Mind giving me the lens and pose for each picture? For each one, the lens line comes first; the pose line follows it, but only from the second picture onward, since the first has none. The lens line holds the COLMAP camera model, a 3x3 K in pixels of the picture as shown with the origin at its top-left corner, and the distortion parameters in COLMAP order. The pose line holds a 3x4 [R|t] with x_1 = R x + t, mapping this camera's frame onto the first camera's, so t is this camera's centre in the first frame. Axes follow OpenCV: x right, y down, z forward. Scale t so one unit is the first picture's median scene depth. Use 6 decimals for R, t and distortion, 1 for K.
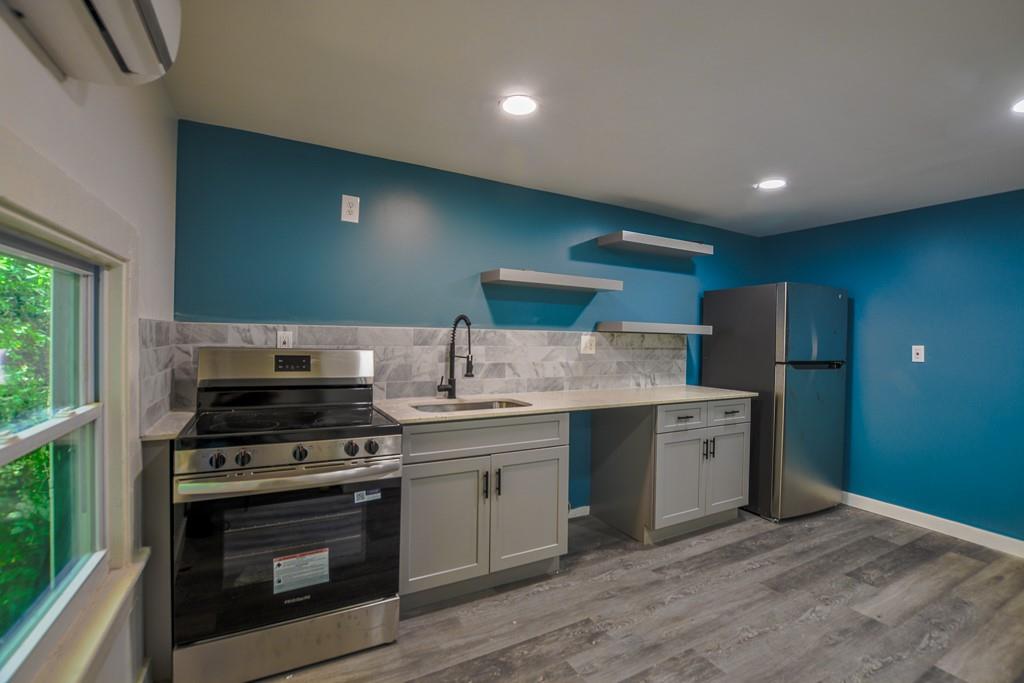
lens RADIAL K [[446.2, 0, 525.3], [0, 446.2, 353.1], [0, 0, 1]] dist [-0.053789, 0.000127]
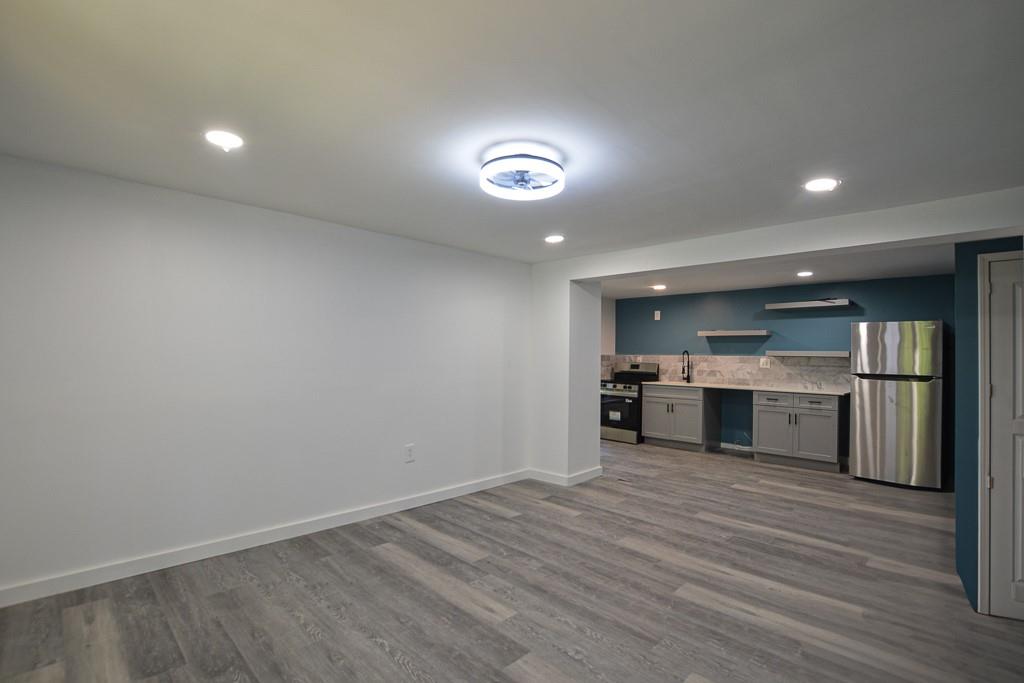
lens RADIAL K [[468.1, 0, 509.6], [0, 468.1, 346.3], [0, 0, 1]] dist [-0.027089, 0.000739]
pose [[0.290211, -0.031852, -0.956432, 1.798887], [-0.043033, 0.998001, -0.046294, 0.051086], [0.955995, 0.054593, 0.288260, -0.649705]]
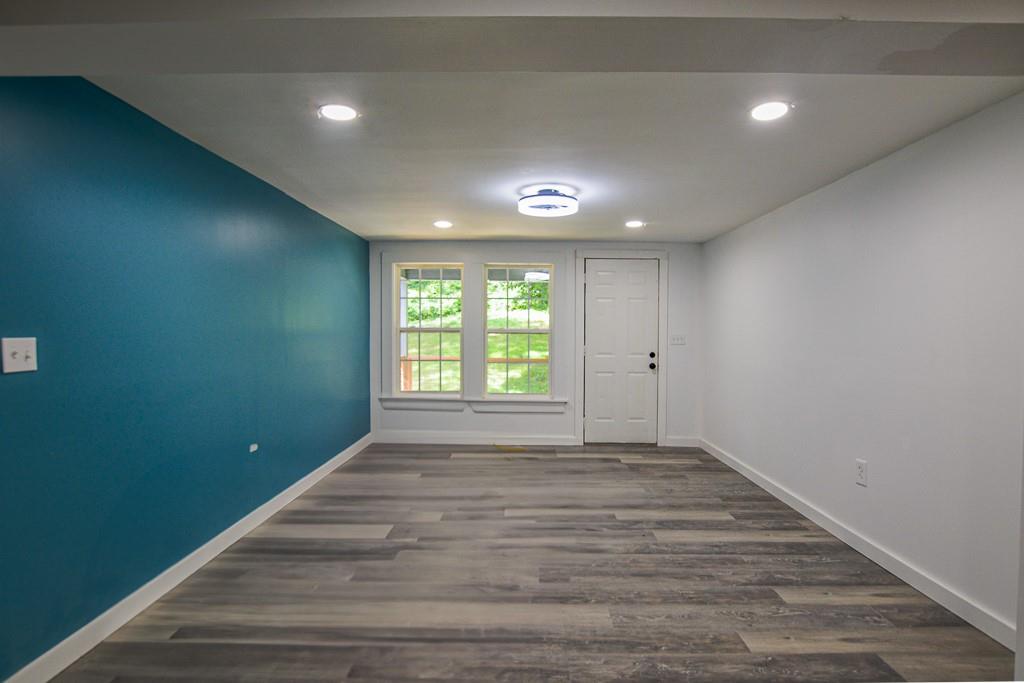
lens RADIAL K [[513.3, 0, 514.8], [0, 513.3, 335.8], [0, 0, 1]] dist [-0.029735, -0.000166]
pose [[-0.873489, -0.020173, 0.486425, 0.613412], [0.000606, 0.999095, 0.042521, -0.005221], [-0.486843, 0.037437, -0.872687, 0.615635]]
